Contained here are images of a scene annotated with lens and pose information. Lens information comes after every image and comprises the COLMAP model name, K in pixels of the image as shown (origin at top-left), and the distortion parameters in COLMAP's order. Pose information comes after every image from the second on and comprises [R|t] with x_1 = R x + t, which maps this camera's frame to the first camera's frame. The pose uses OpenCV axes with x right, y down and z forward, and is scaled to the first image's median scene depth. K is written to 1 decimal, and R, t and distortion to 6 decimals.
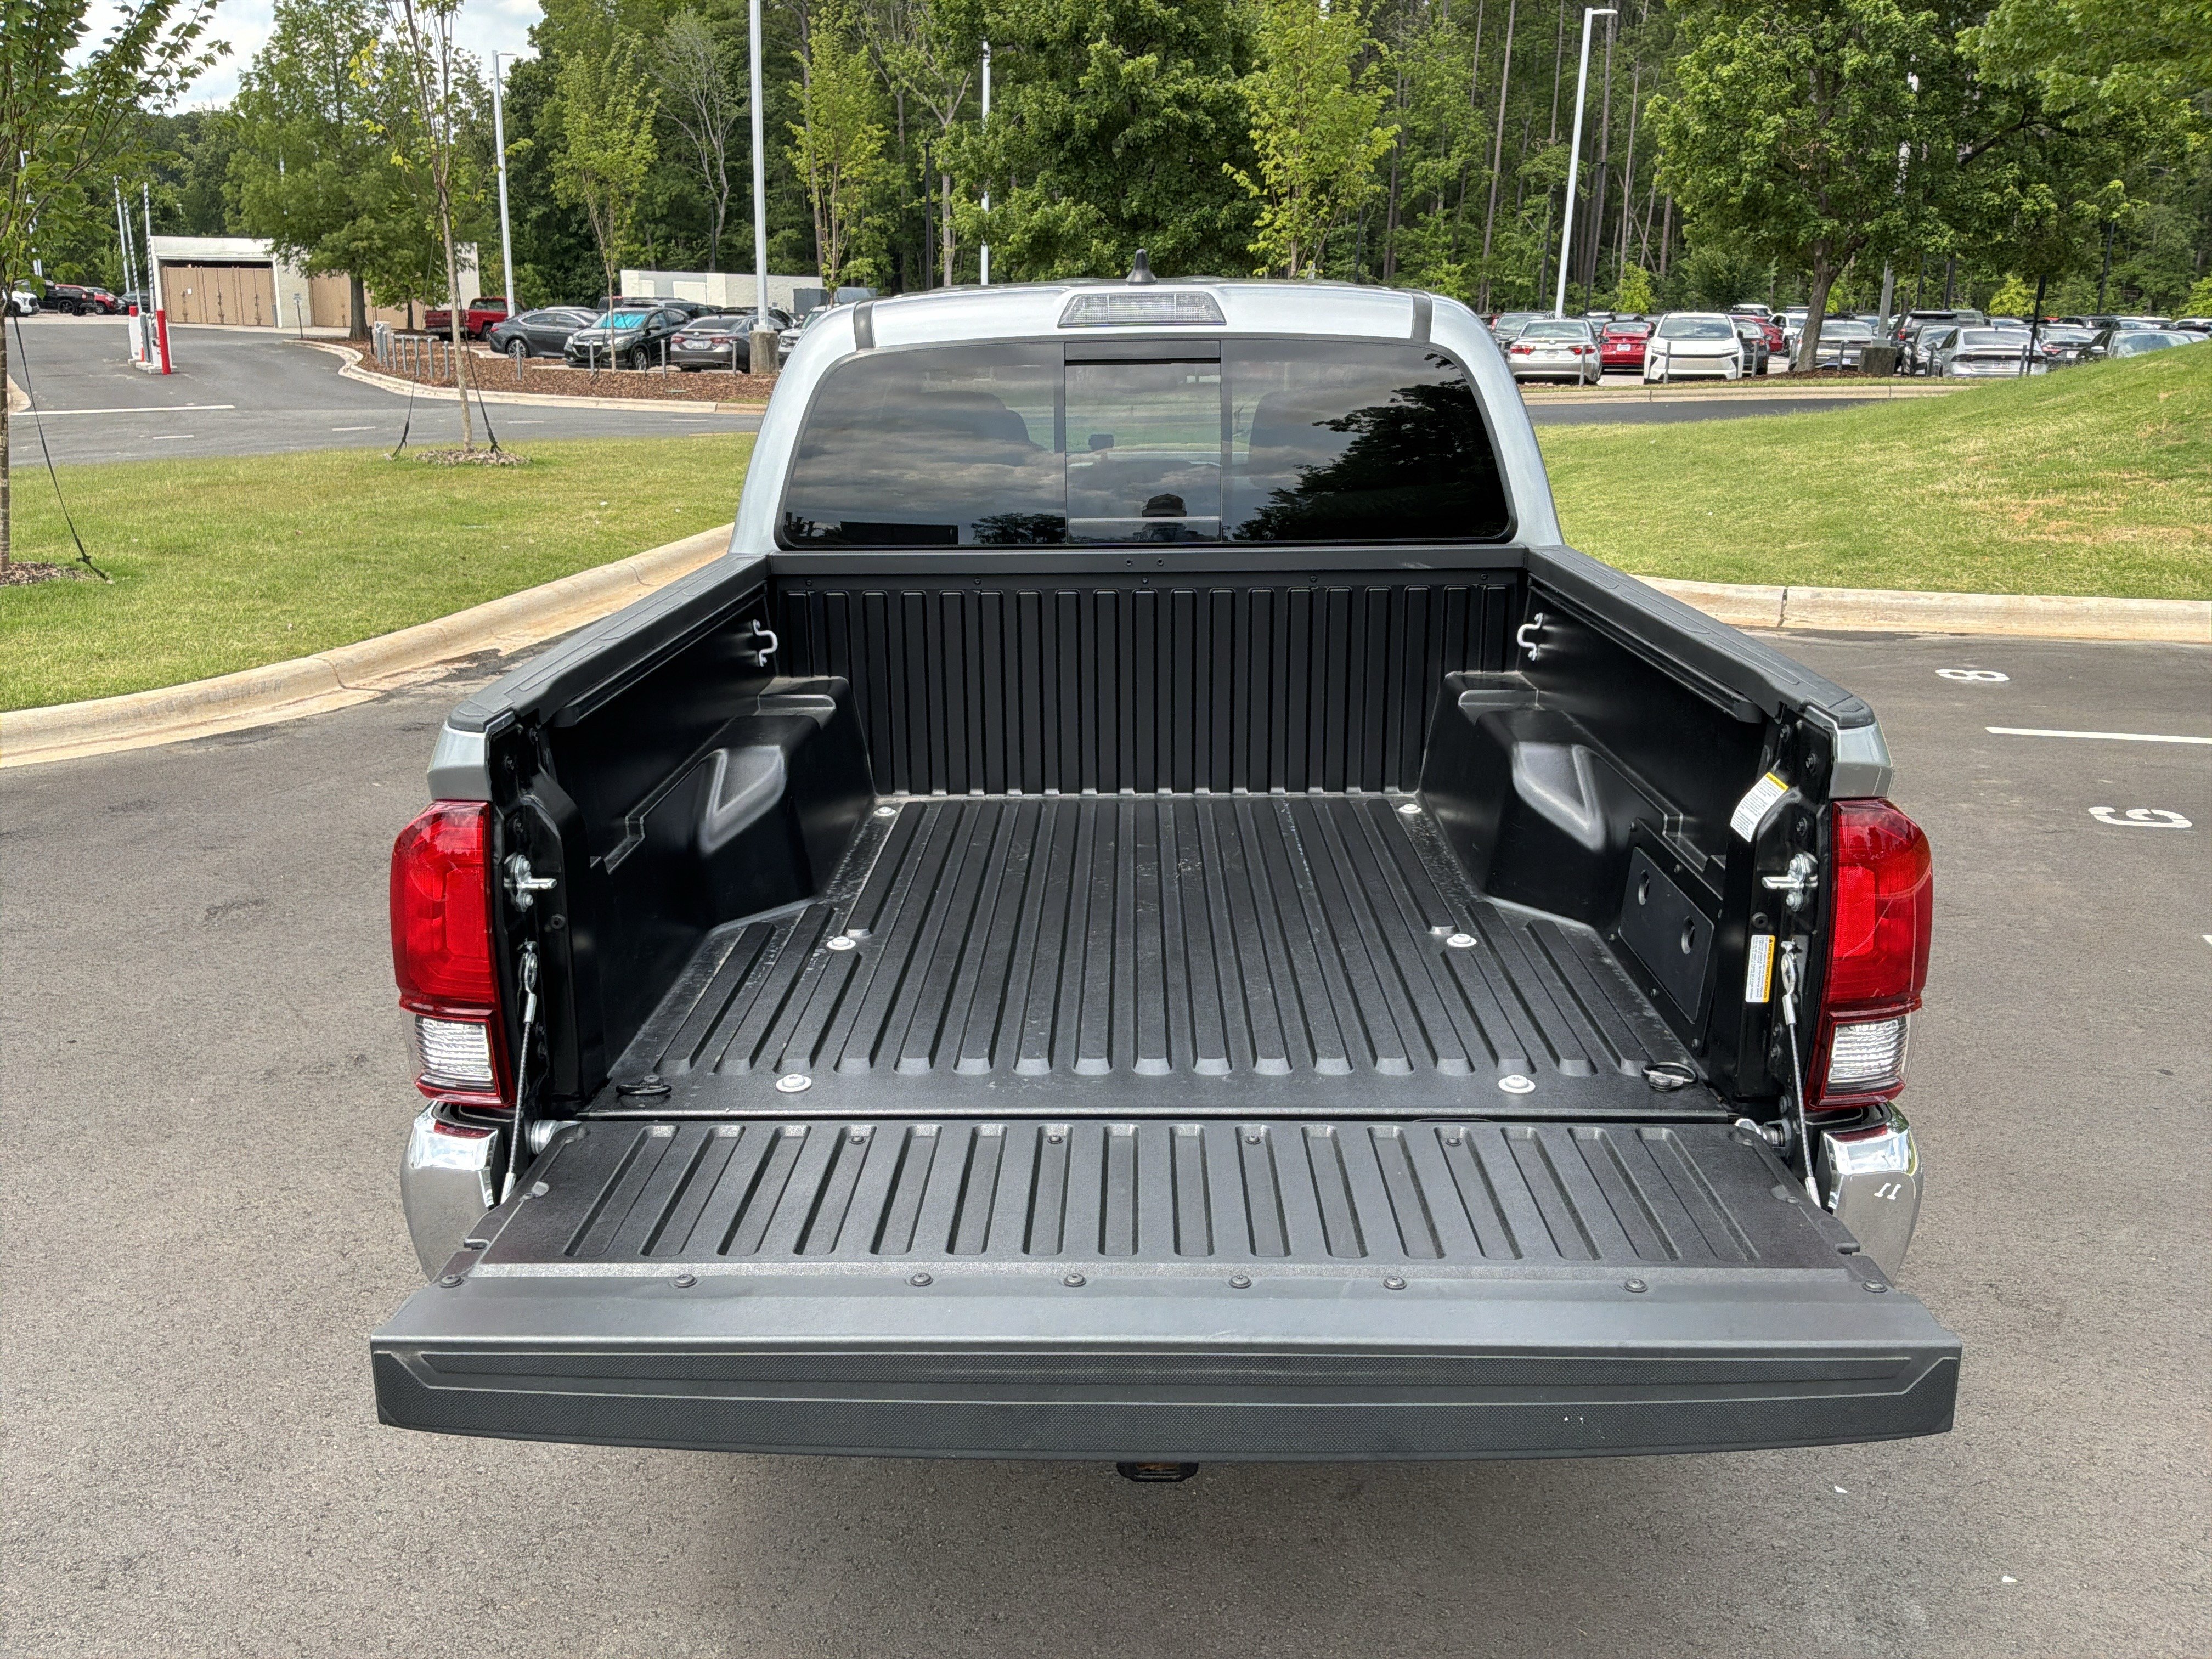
lens RADIAL K [[1880.6, 0, 1099.3], [0, 1880.6, 831.7], [0, 0, 1]] dist [0.042370, -0.097711]
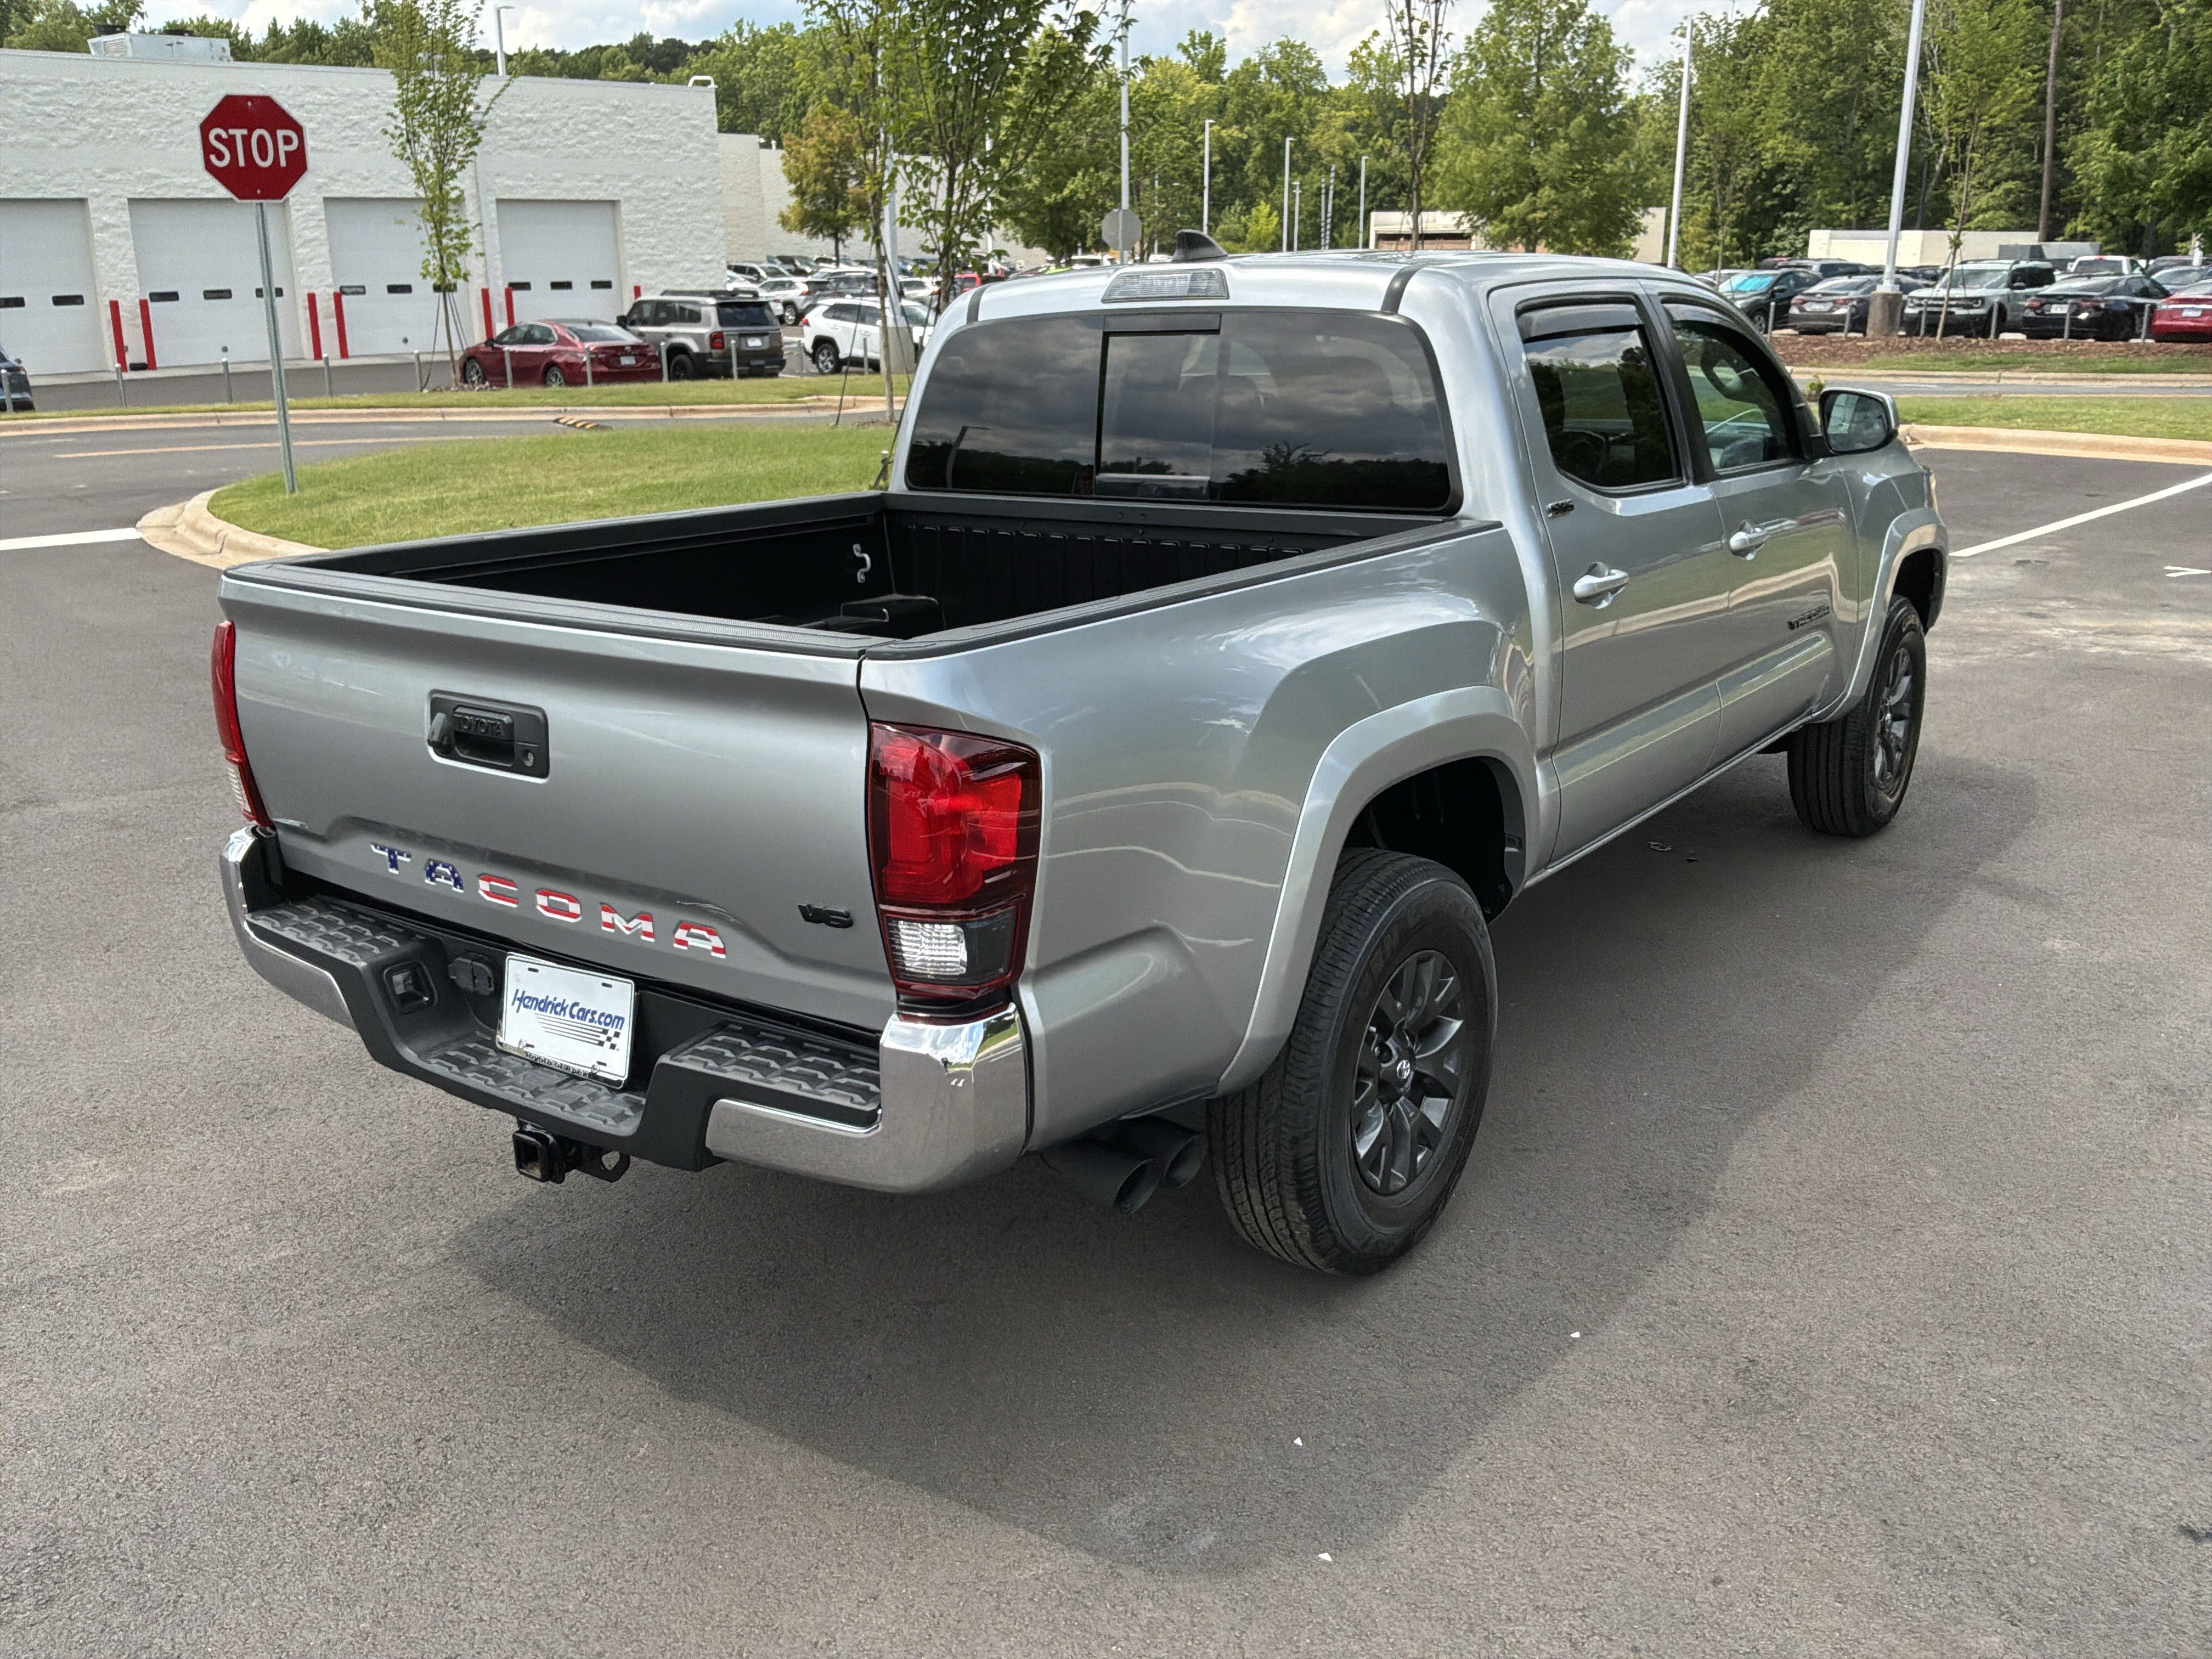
lens RADIAL K [[1884.2, 0, 1095.8], [0, 1884.2, 837.9], [0, 0, 1]] dist [0.049776, -0.103650]
pose [[0.817309, 0.149593, -0.556442, 0.197010], [-0.138410, 0.988406, 0.062422, -0.006171], [0.559328, 0.025999, 0.828539, 0.019757]]
